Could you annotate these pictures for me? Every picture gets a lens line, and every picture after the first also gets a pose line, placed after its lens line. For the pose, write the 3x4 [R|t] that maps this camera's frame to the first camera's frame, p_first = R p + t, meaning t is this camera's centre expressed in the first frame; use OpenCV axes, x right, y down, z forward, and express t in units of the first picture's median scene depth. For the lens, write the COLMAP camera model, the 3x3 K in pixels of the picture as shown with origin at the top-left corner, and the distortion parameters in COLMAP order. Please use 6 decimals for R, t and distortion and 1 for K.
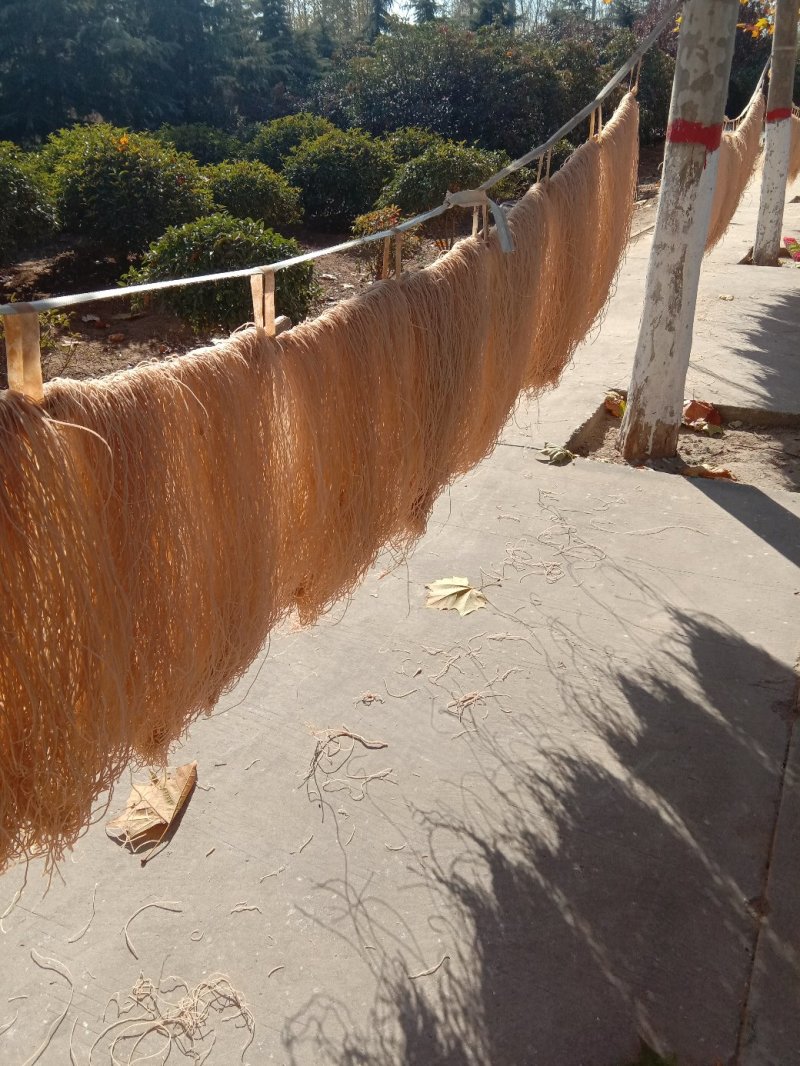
lens RADIAL K [[921.9, 0, 400.0], [0, 921.9, 533.0], [0, 0, 1]] dist [0.000936, 0.005802]
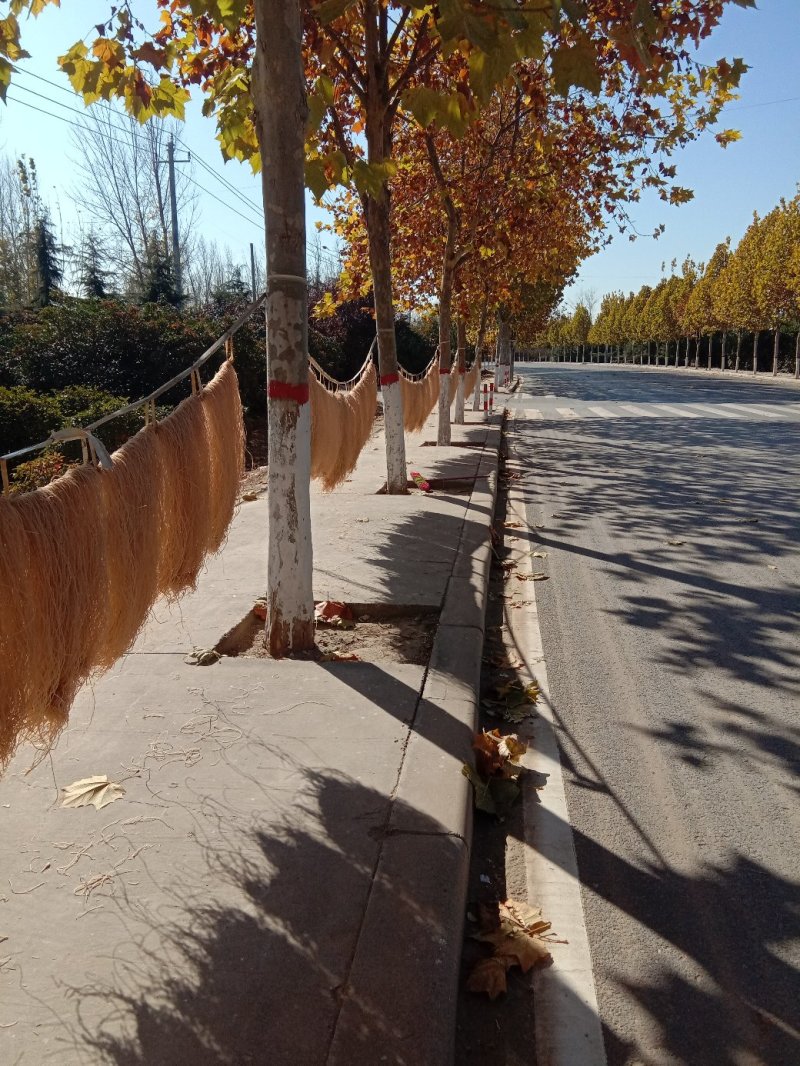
lens RADIAL K [[877.8, 0, 400.0], [0, 877.8, 533.0], [0, 0, 1]] dist [0.041608, -0.097510]
pose [[0.940277, -0.050961, 0.336573, 0.046998], [0.132616, 0.965453, -0.224306, 0.055936], [-0.313515, 0.255545, 0.914552, -0.123536]]
